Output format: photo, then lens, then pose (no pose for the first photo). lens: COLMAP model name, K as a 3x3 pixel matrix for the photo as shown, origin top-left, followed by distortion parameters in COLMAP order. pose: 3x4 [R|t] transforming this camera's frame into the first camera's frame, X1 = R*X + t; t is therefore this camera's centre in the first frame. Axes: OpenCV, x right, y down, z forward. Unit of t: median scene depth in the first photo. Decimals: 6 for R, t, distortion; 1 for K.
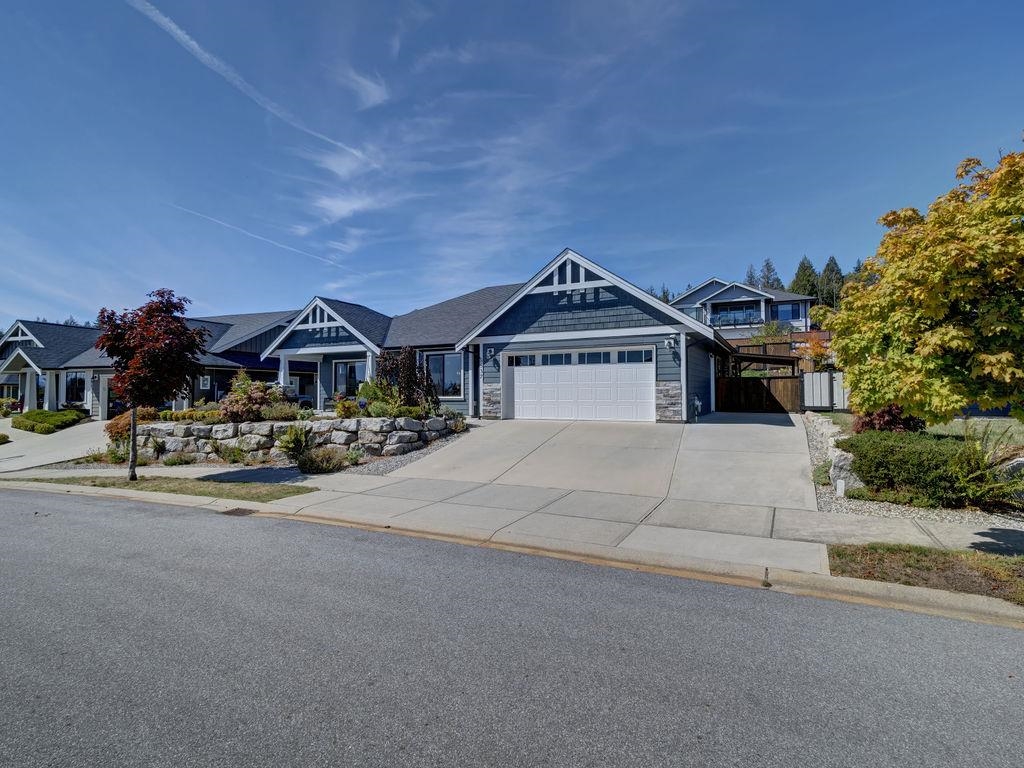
lens RADIAL K [[495.8, 0, 515.2], [0, 495.8, 370.0], [0, 0, 1]] dist [-0.010730, -0.000125]
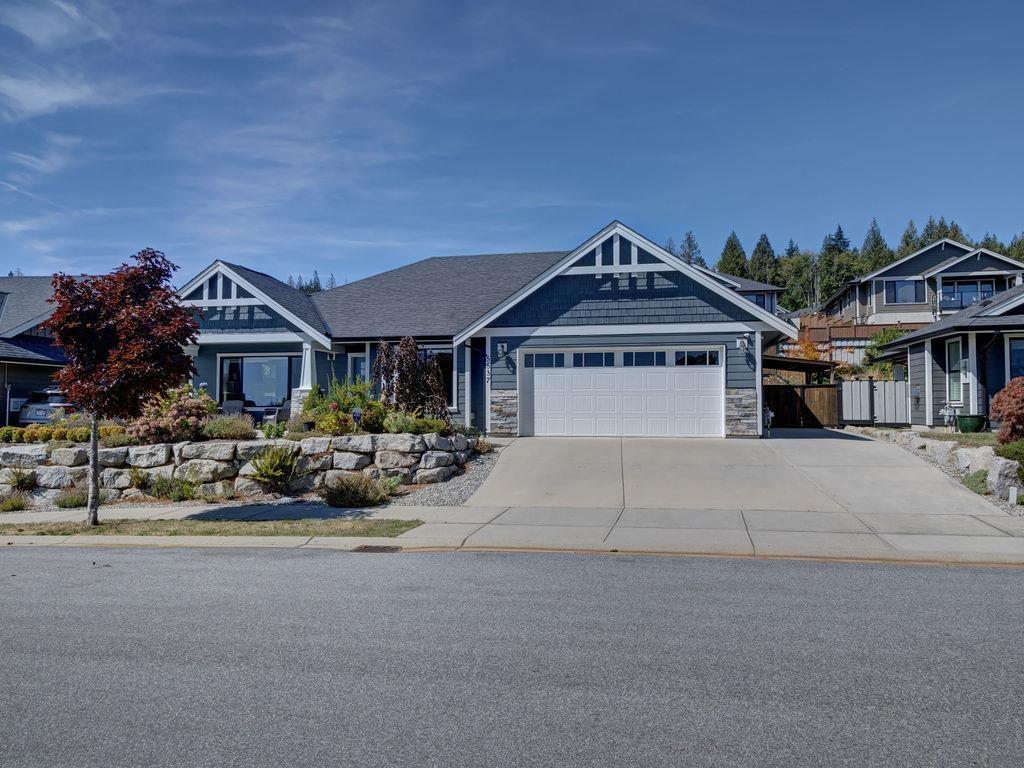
lens RADIAL K [[724.9, 0, 512.0], [0, 724.9, 384.0], [0, 0, 1]] dist [0.002065, -0.000706]
pose [[0.969349, 0.011263, 0.245431, -0.336998], [-0.014947, 0.999802, 0.013153, 0.003998], [-0.245234, -0.016418, 0.969325, -0.089013]]
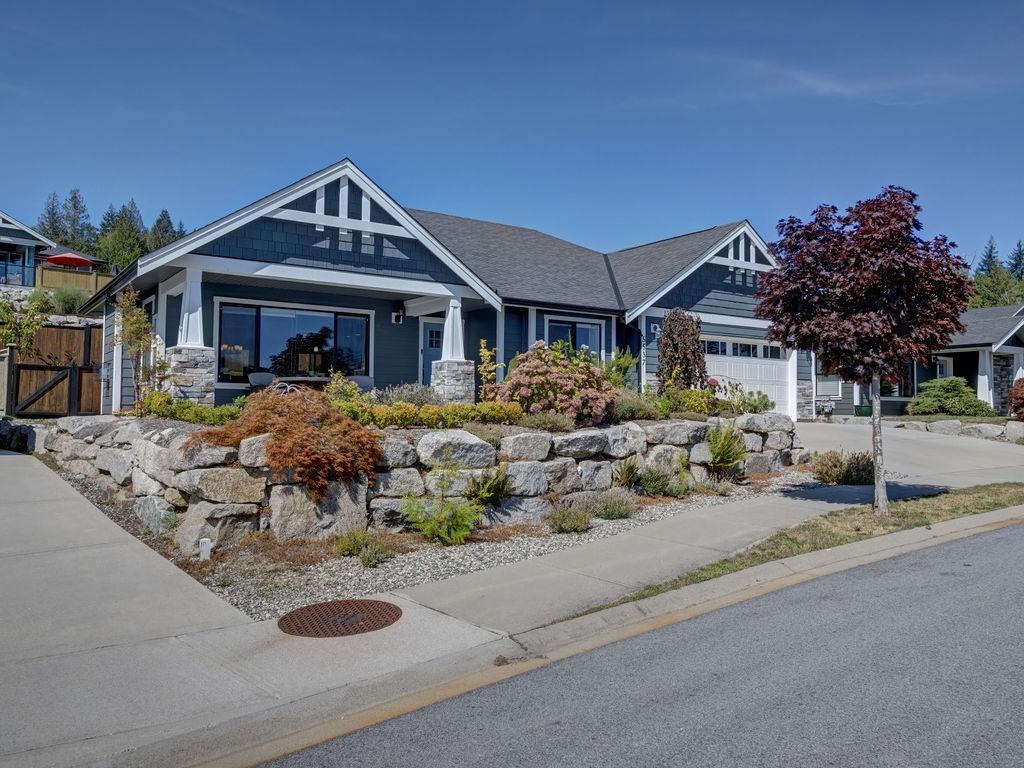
lens RADIAL K [[820.8, 0, 512.0], [0, 820.8, 384.0], [0, 0, 1]] dist [-0.002921, -0.001822]
pose [[0.460351, 0.040951, 0.886792, -1.310378], [-0.048380, 0.998608, -0.021000, 0.085429], [-0.886418, -0.033236, 0.461692, 0.691449]]
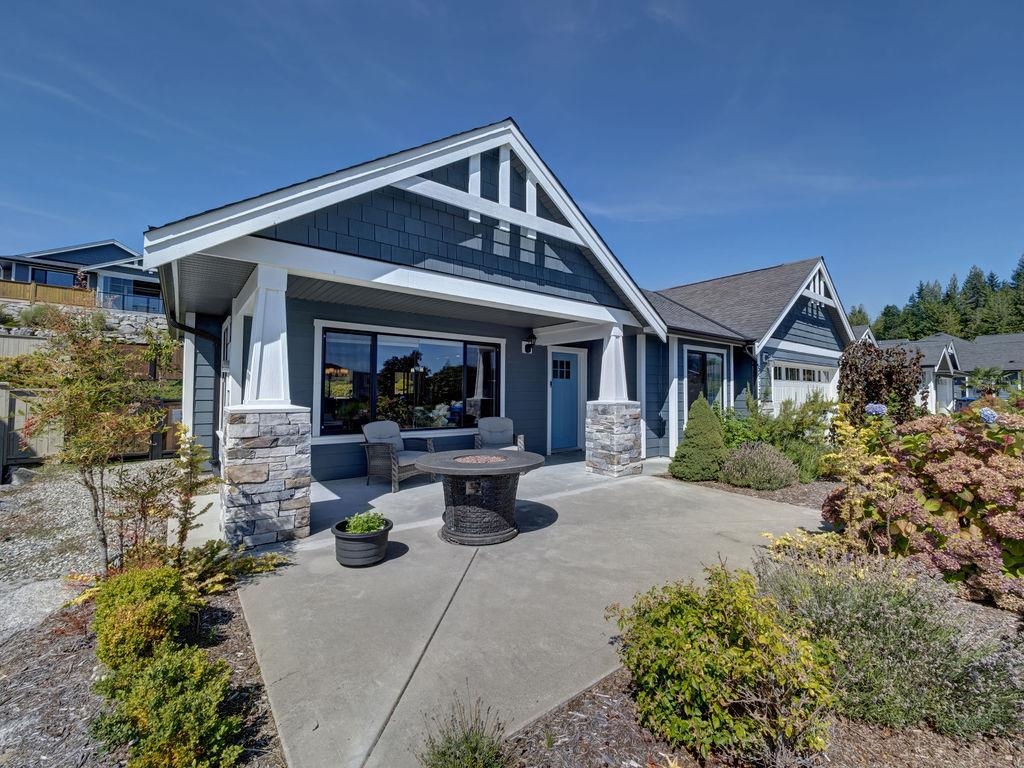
lens RADIAL K [[433.0, 0, 512.0], [0, 433.0, 384.0], [0, 0, 1]] dist [0.014000, -0.000049]
pose [[0.410602, 0.022118, 0.911546, -0.856055], [-0.049255, 0.998784, -0.002048, 0.022478], [-0.910483, -0.044058, 0.411192, 1.176258]]
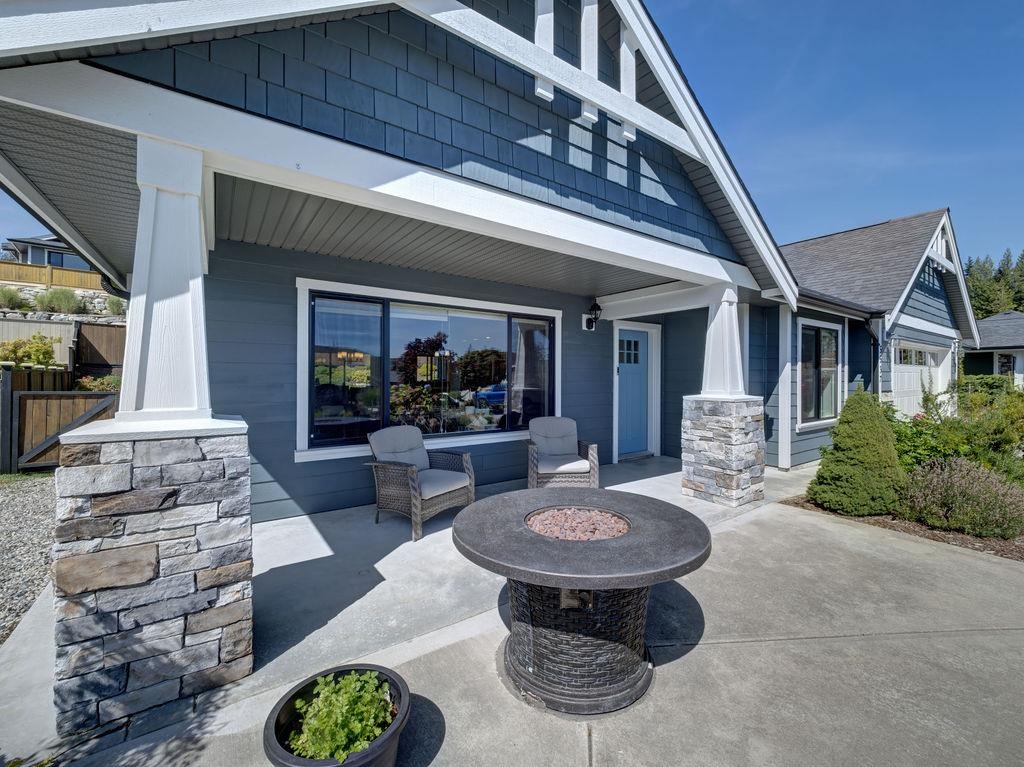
lens RADIAL K [[427.0, 0, 512.0], [0, 427.0, 383.5], [0, 0, 1]] dist [0.002167, 0.000034]
pose [[0.453450, -0.011749, 0.891204, -0.743030], [-0.045883, 0.998280, 0.036506, 0.020906], [-0.890100, -0.057445, 0.452130, 1.266613]]
